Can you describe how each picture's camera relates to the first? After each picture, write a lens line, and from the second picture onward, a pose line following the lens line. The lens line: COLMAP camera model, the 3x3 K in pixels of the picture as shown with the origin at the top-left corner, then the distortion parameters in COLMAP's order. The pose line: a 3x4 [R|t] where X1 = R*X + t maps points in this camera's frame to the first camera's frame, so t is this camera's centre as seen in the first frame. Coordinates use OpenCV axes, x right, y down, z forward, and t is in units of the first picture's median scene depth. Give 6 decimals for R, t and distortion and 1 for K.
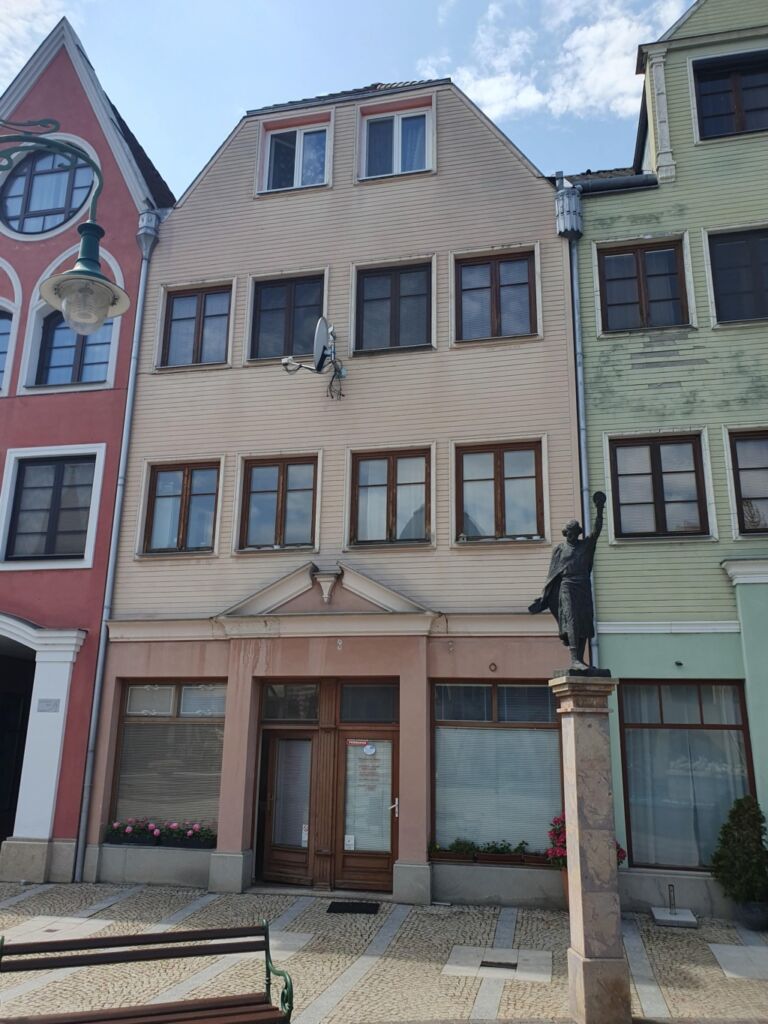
lens RADIAL K [[834.1, 0, 386.9], [0, 834.1, 513.5], [0, 0, 1]] dist [0.003307, 0.013549]
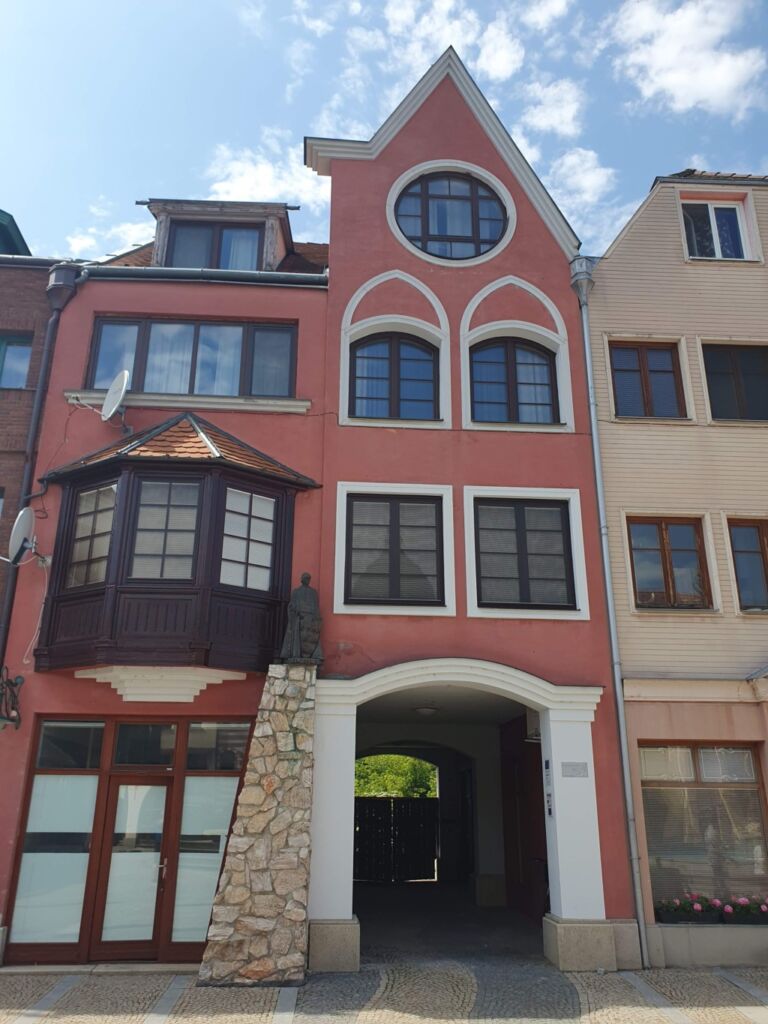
lens RADIAL K [[812.4, 0, 385.8], [0, 812.4, 518.7], [0, 0, 1]] dist [0.011281, 0.000374]
pose [[0.962349, 0.082998, 0.258834, -0.786875], [-0.066746, 0.995243, -0.070972, 0.030202], [-0.263493, 0.051023, 0.963311, 0.164927]]
